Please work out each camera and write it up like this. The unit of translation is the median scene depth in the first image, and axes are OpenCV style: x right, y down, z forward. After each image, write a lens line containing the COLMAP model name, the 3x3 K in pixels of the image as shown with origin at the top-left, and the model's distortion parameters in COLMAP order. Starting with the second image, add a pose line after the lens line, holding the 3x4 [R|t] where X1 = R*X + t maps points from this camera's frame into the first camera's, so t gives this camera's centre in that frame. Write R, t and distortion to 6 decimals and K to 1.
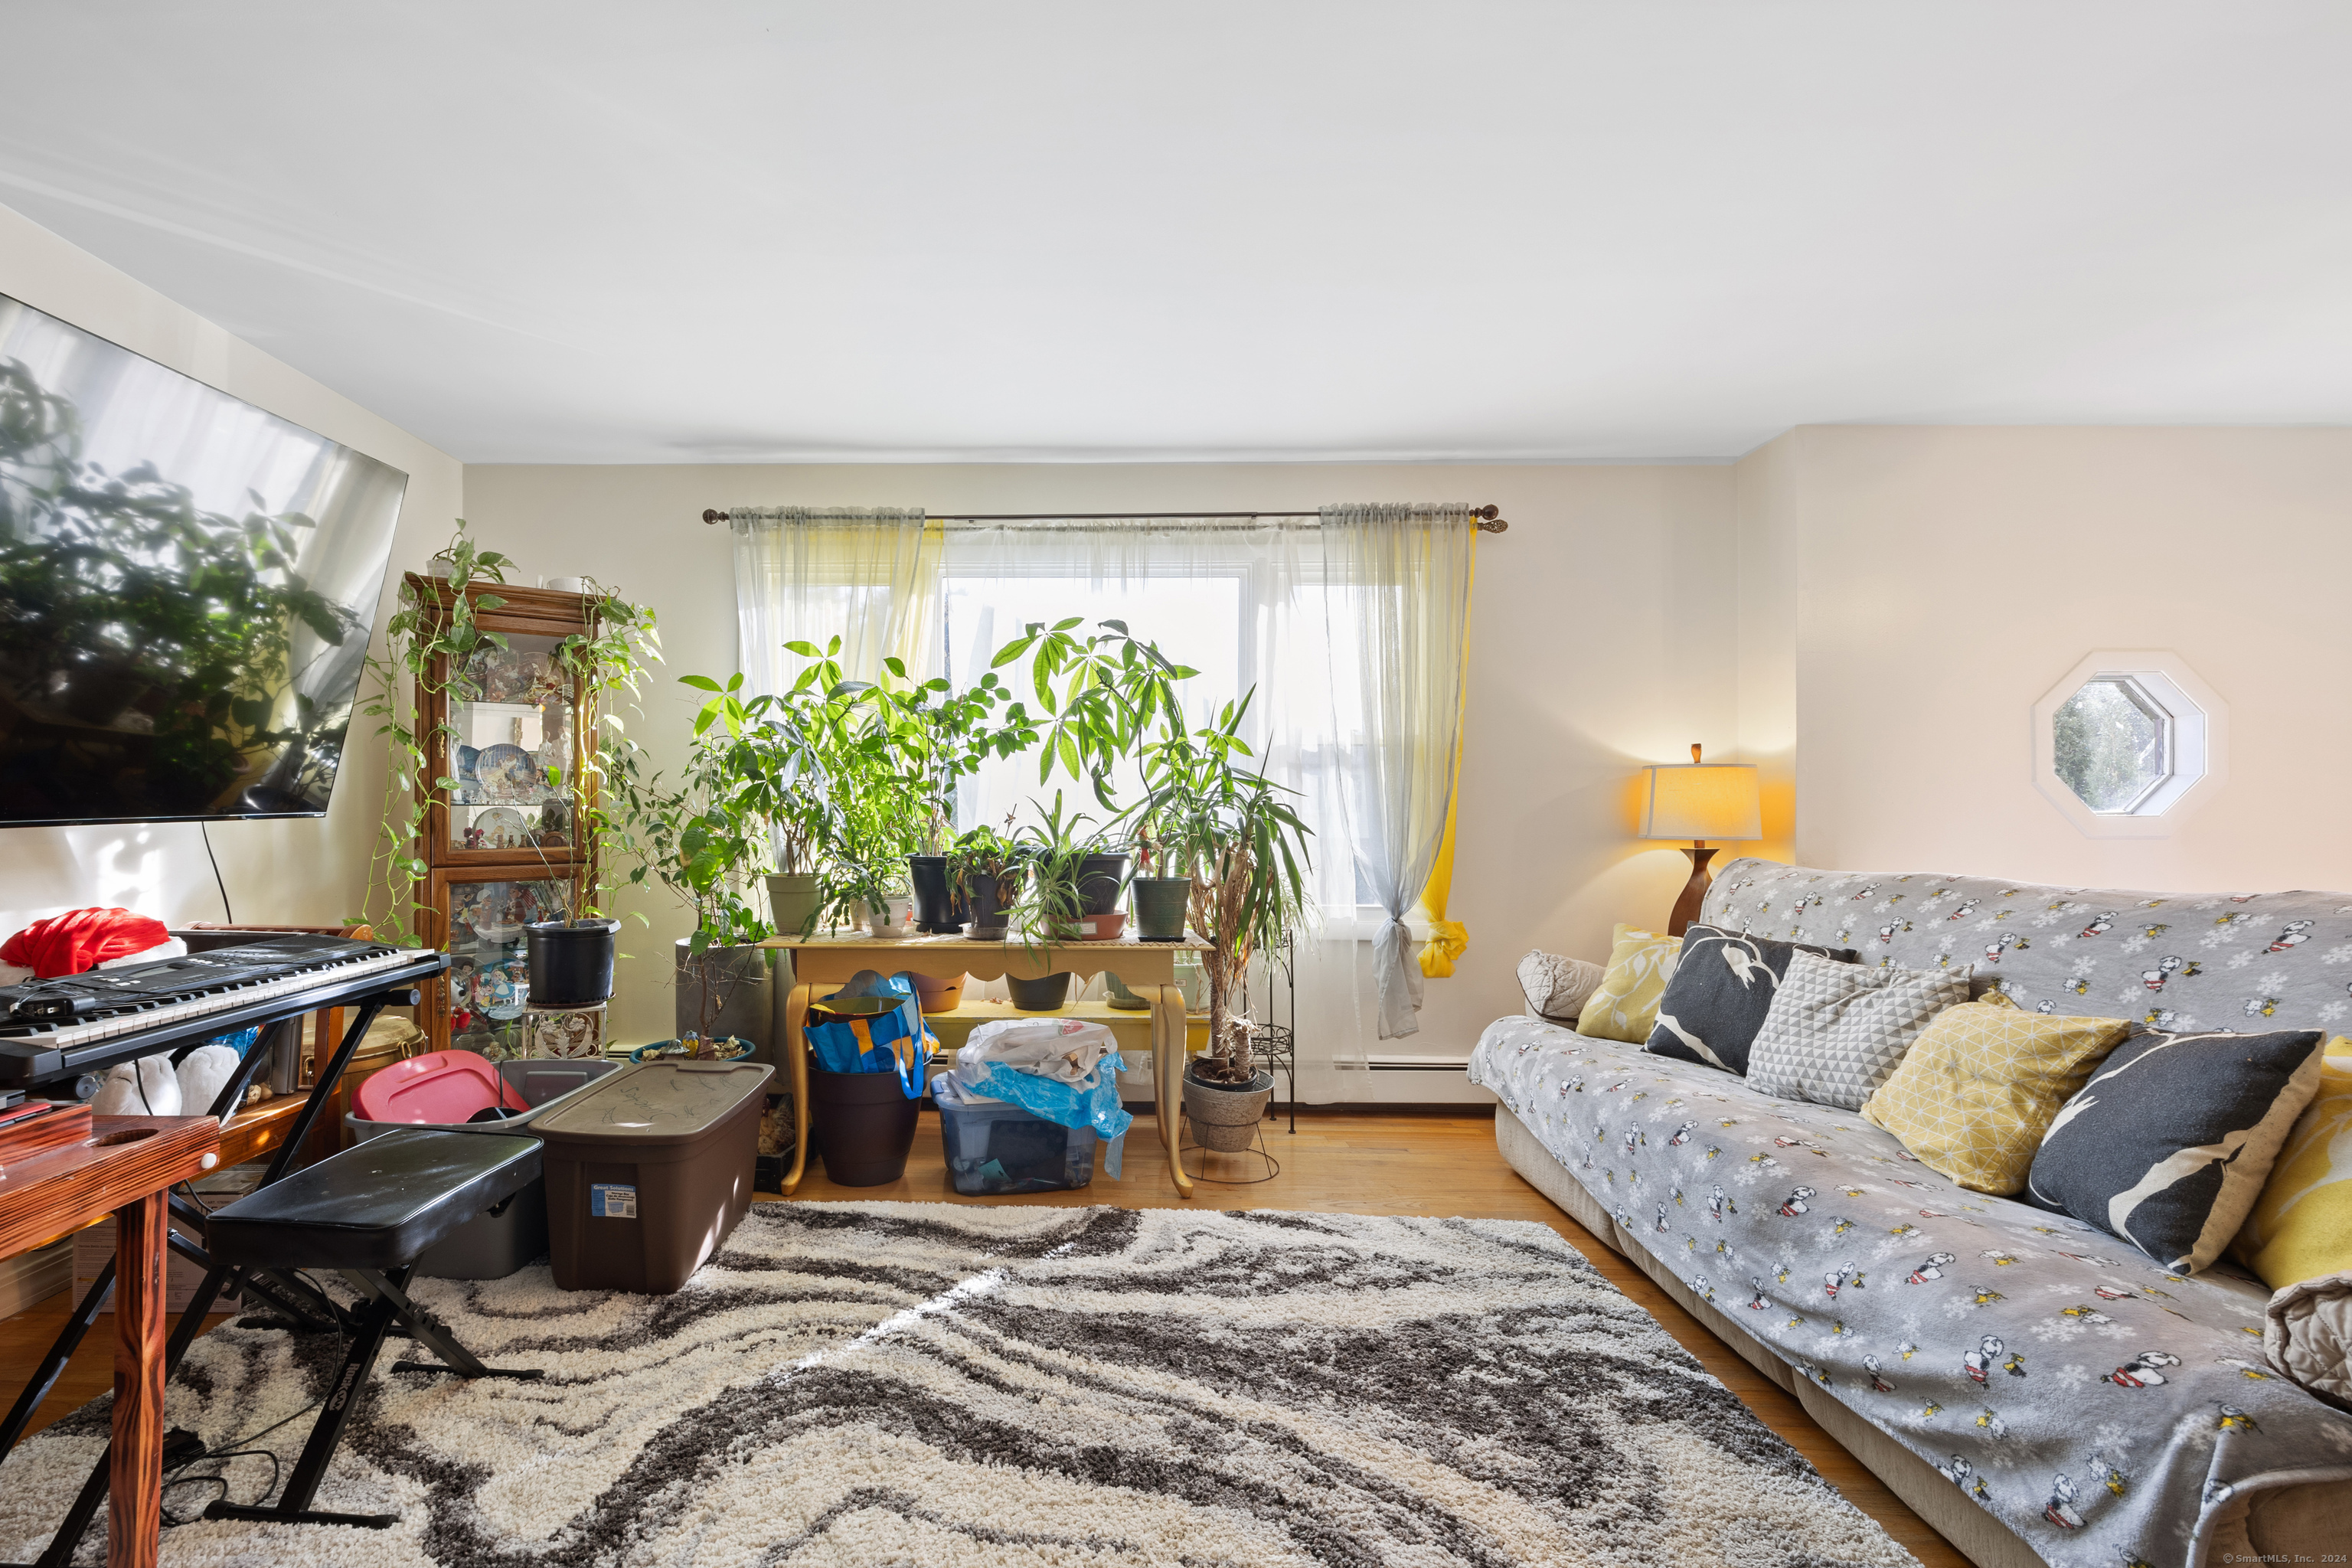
lens RADIAL K [[990.5, 0, 1061.1], [0, 990.5, 792.2], [0, 0, 1]] dist [-0.001786, 0.000539]
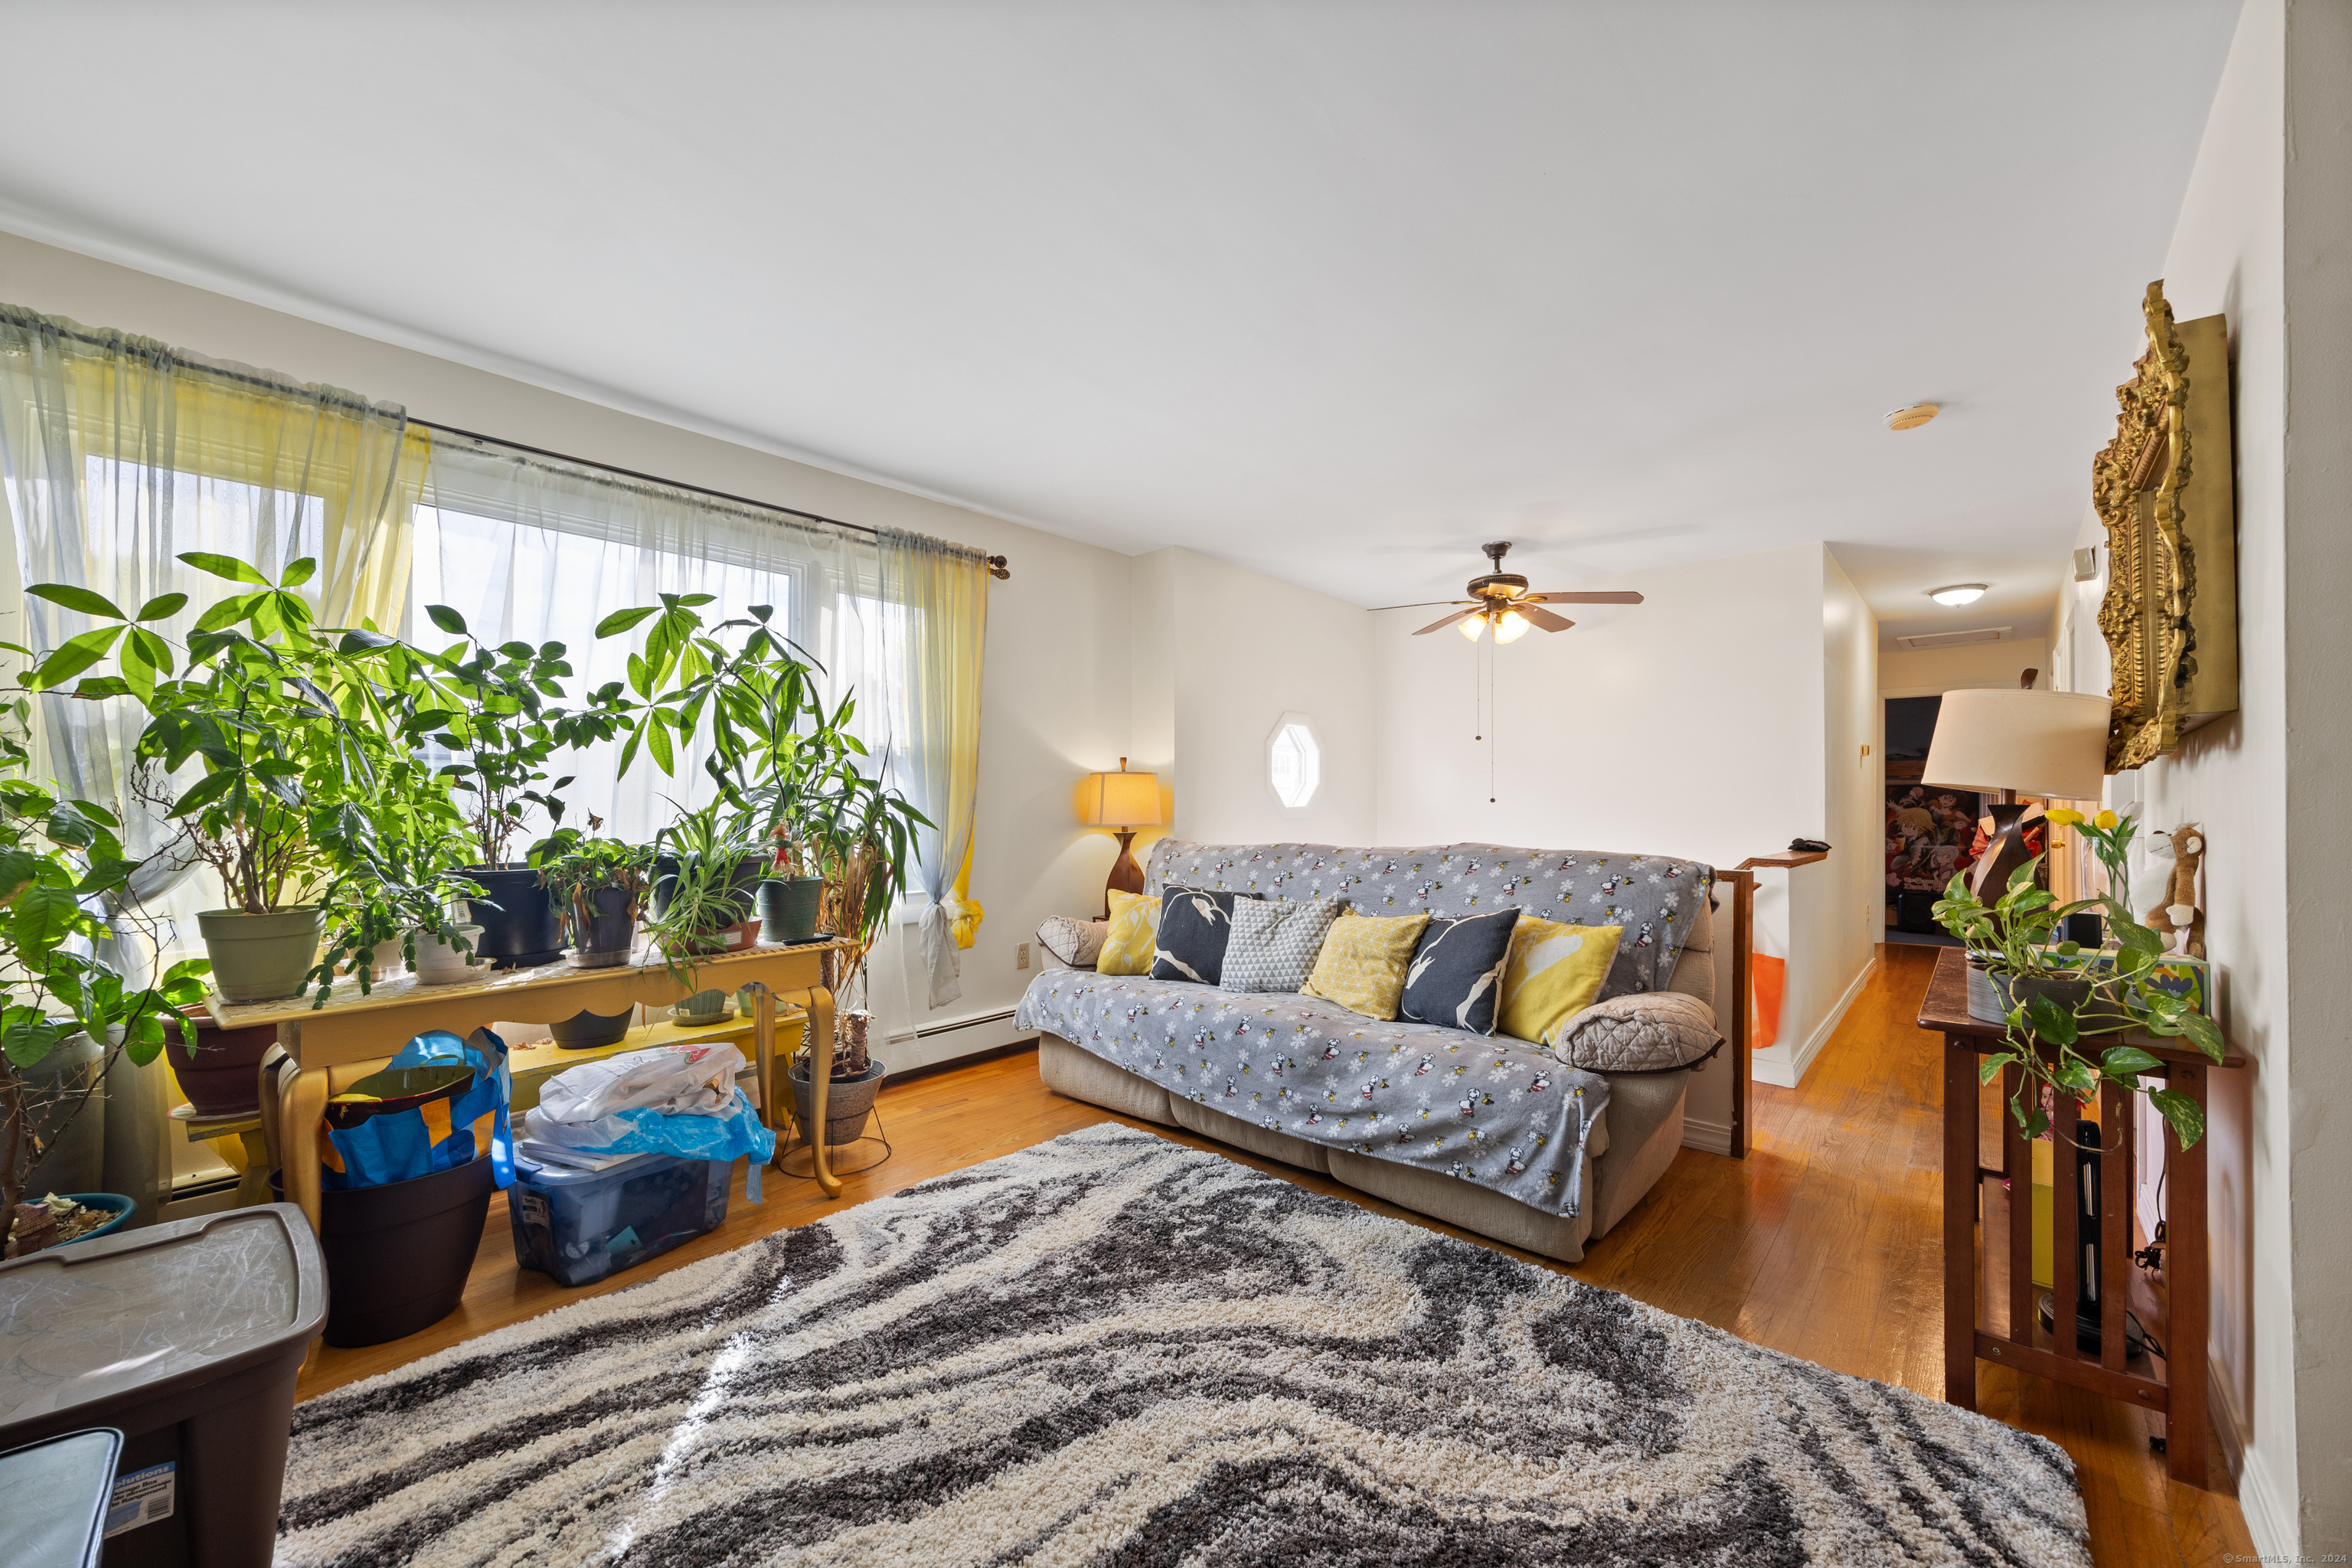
lens RADIAL K [[886.0, 0, 1174.7], [0, 886.0, 786.0], [0, 0, 1]] dist [0.000097, -0.000340]
pose [[0.658083, 0.010061, 0.752879, -0.418593], [-0.007150, 0.999949, -0.007113, -0.000382], [-0.752912, -0.000702, 0.658121, 0.202190]]
